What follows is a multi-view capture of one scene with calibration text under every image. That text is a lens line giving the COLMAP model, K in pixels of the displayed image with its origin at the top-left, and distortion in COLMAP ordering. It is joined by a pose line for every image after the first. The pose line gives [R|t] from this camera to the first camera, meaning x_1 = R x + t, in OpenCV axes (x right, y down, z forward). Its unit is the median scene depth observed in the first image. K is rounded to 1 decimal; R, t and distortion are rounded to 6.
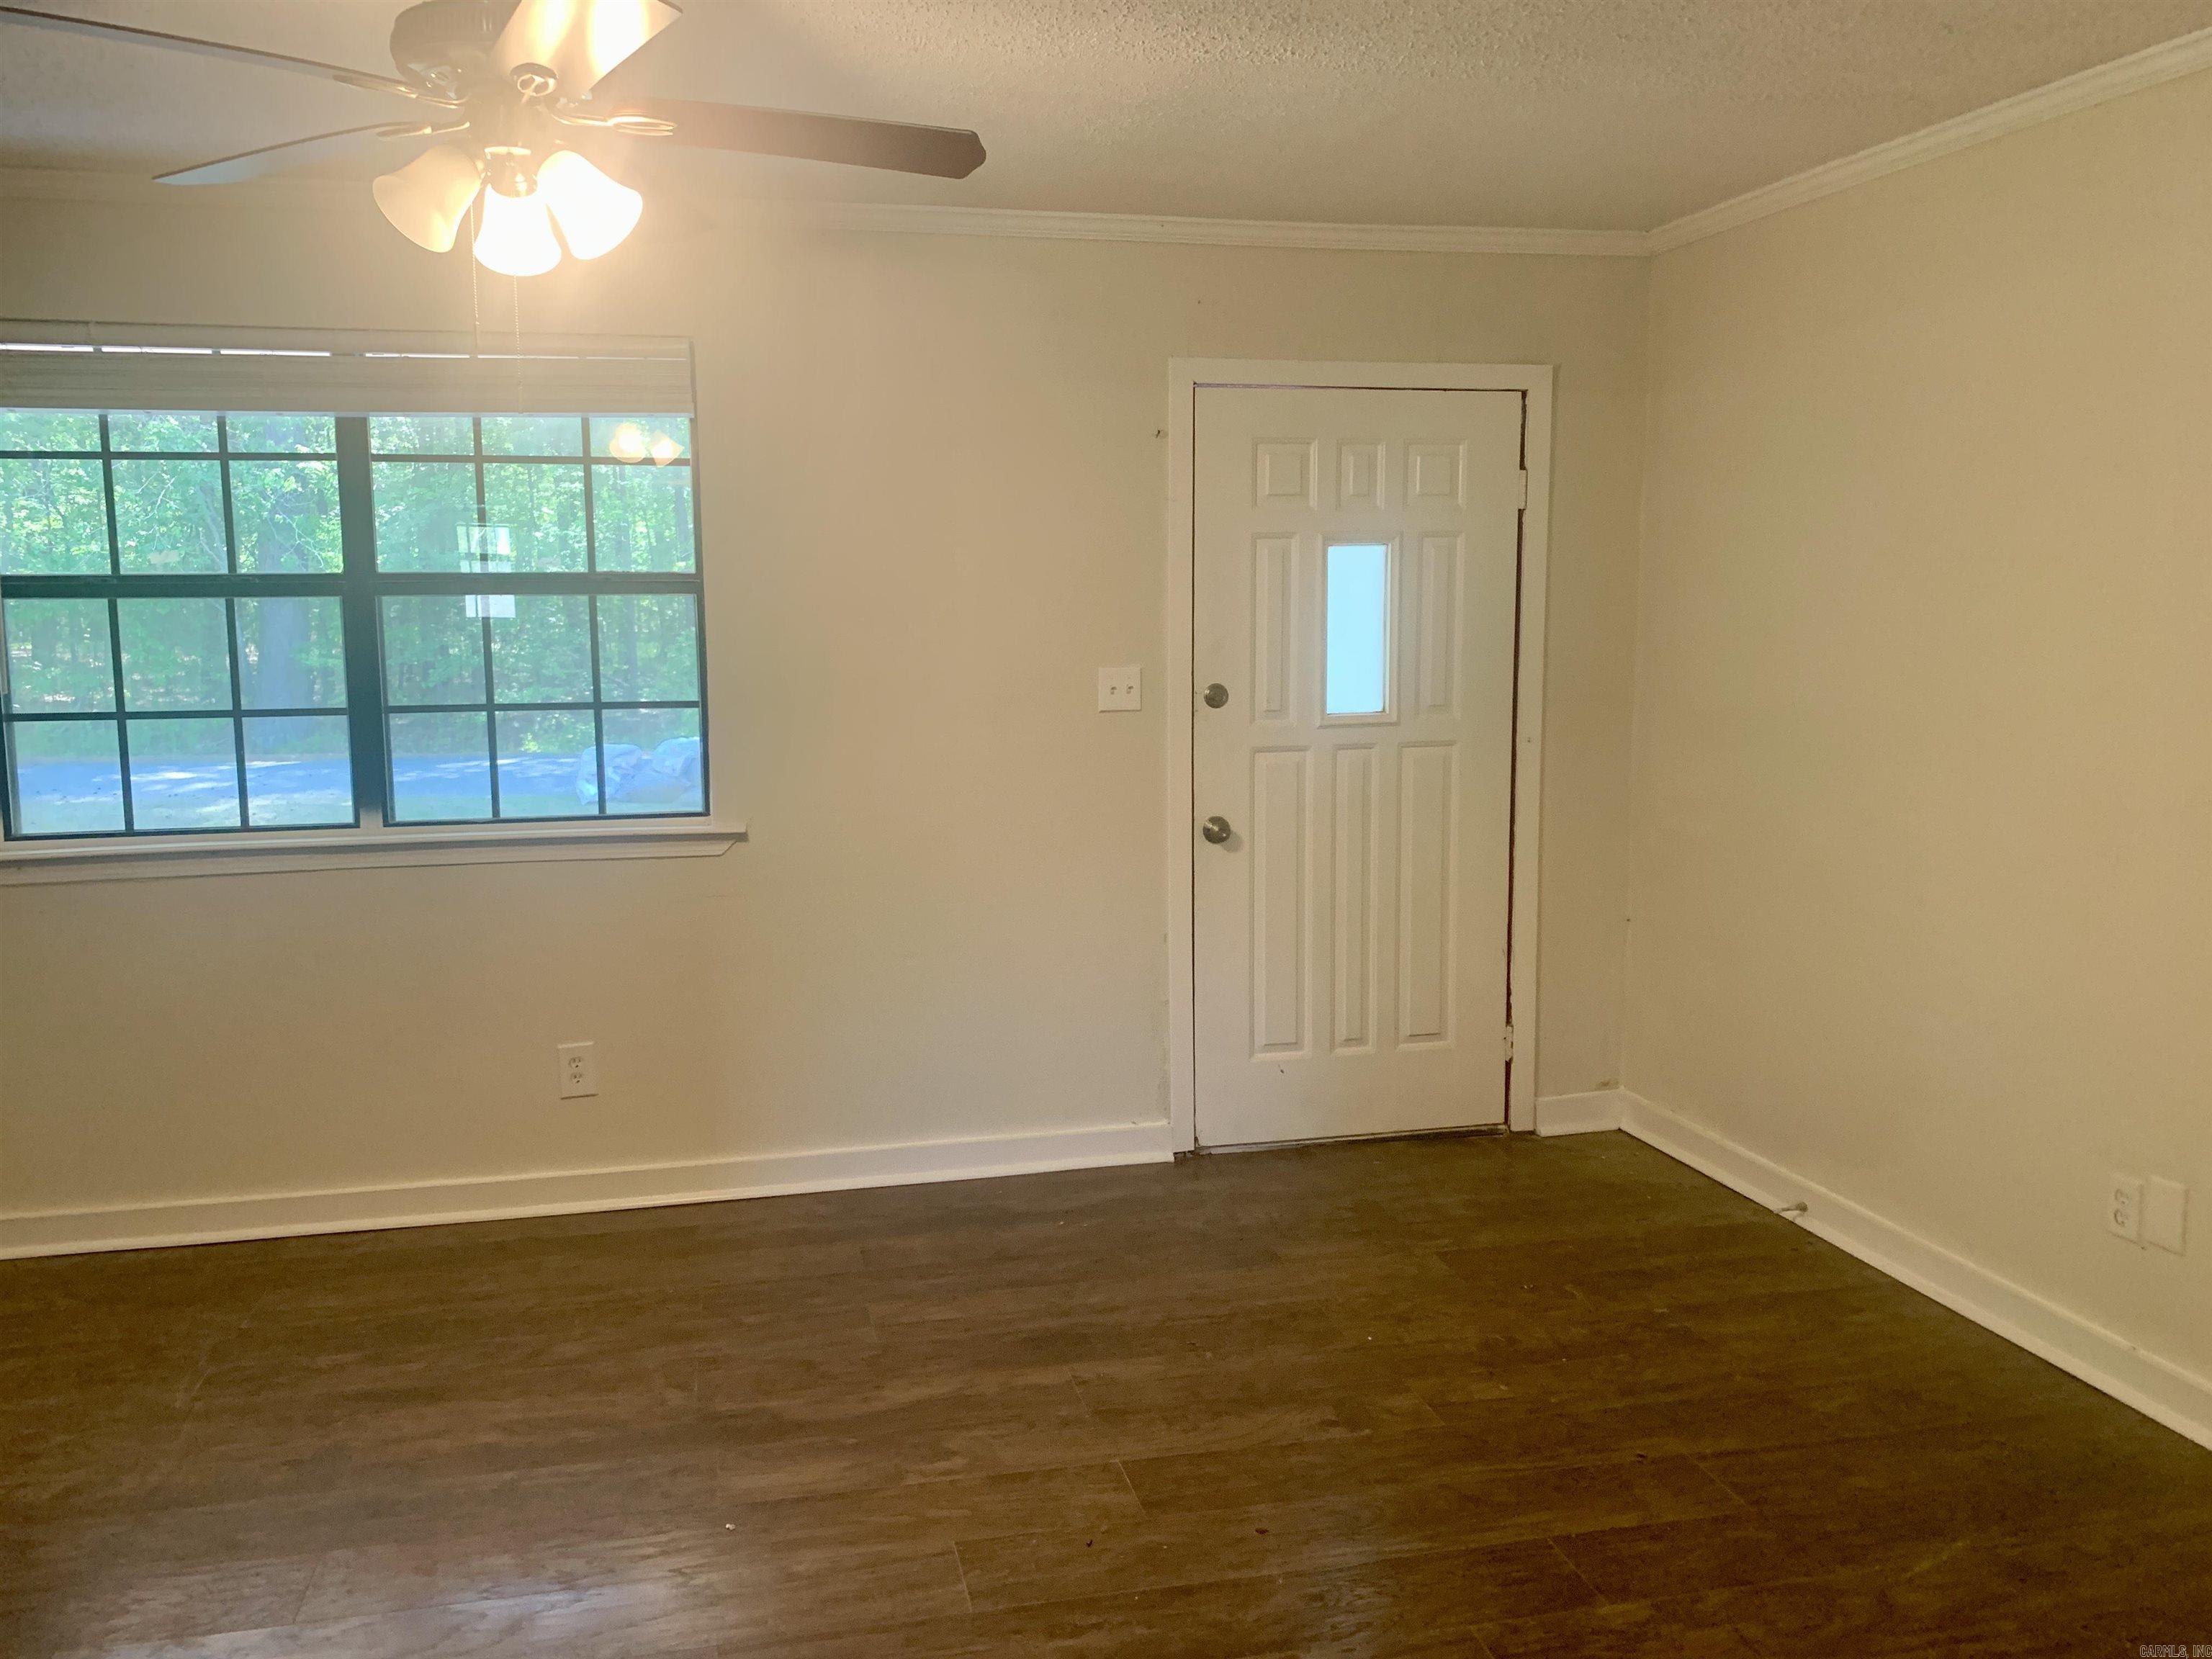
lens RADIAL K [[1690.1, 0, 1090.4], [0, 1690.1, 820.5], [0, 0, 1]] dist [0.041706, -0.034046]
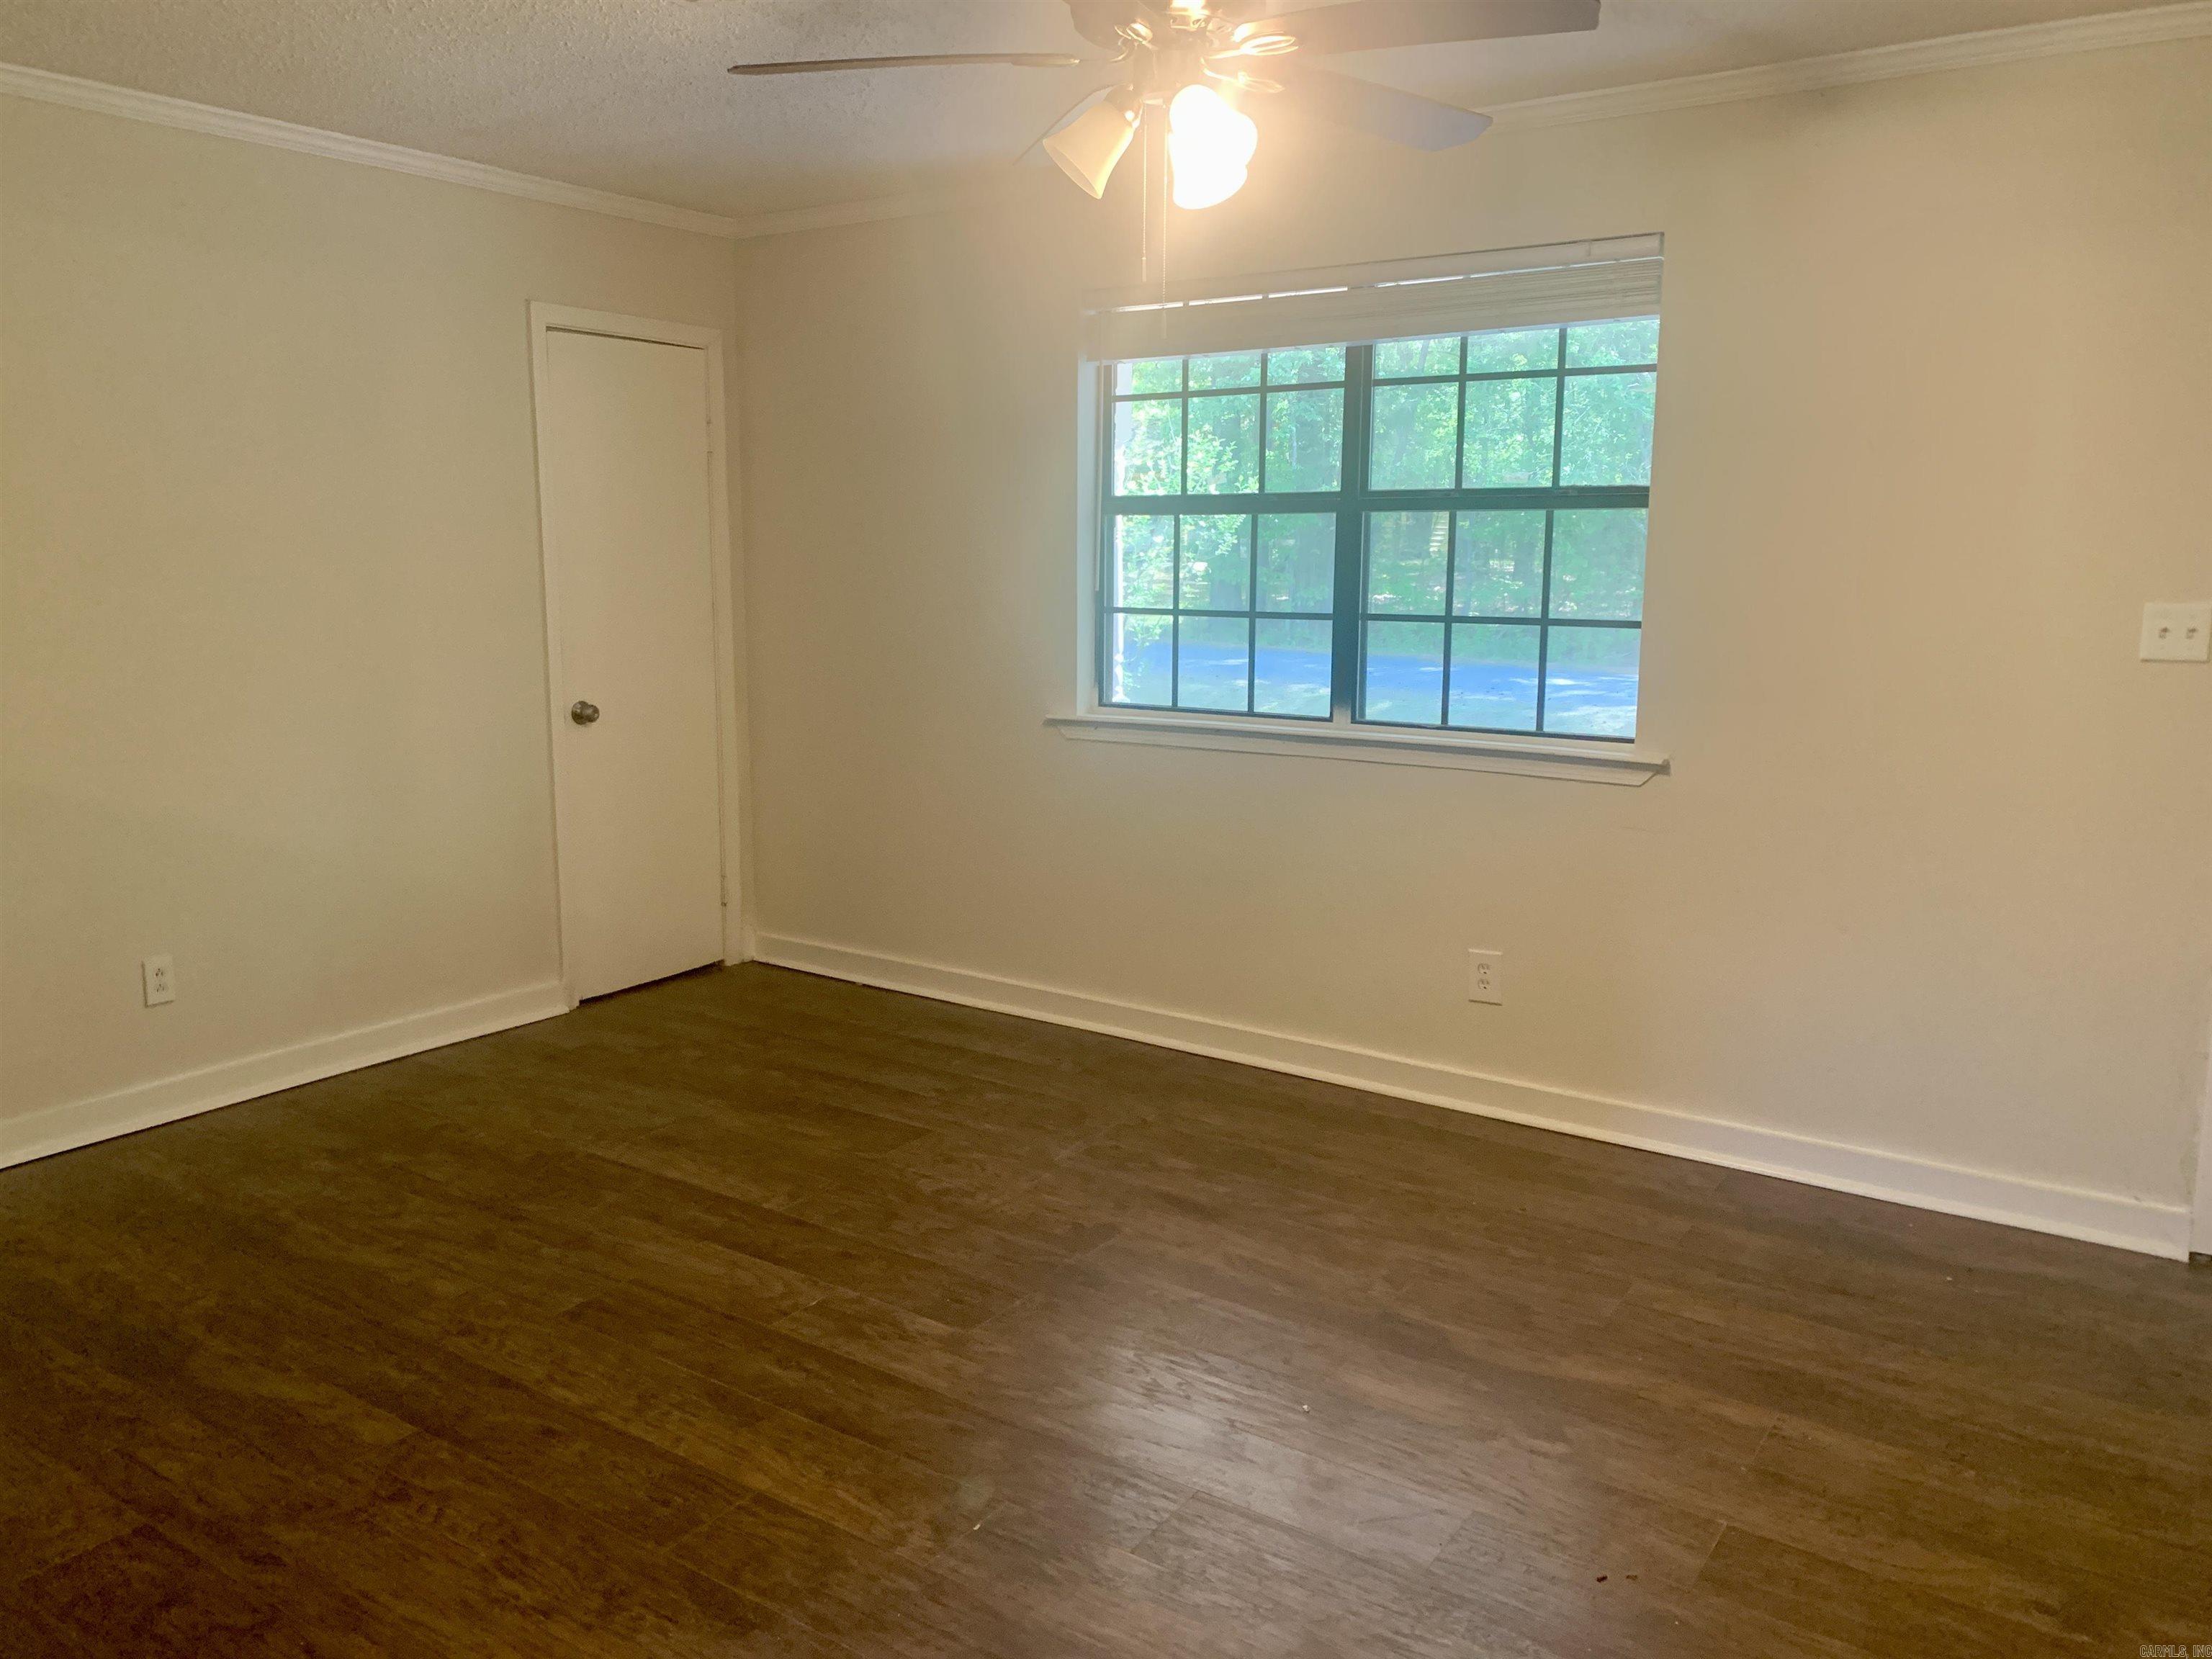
lens RADIAL K [[1690.1, 0, 1105.9], [0, 1690.1, 821.6], [0, 0, 1]] dist [0.041706, -0.034046]
pose [[0.693843, 0.139735, -0.706439, 0.276564], [-0.108405, 0.990082, 0.089368, -0.014821], [0.711920, 0.014574, 0.702109, 0.125021]]
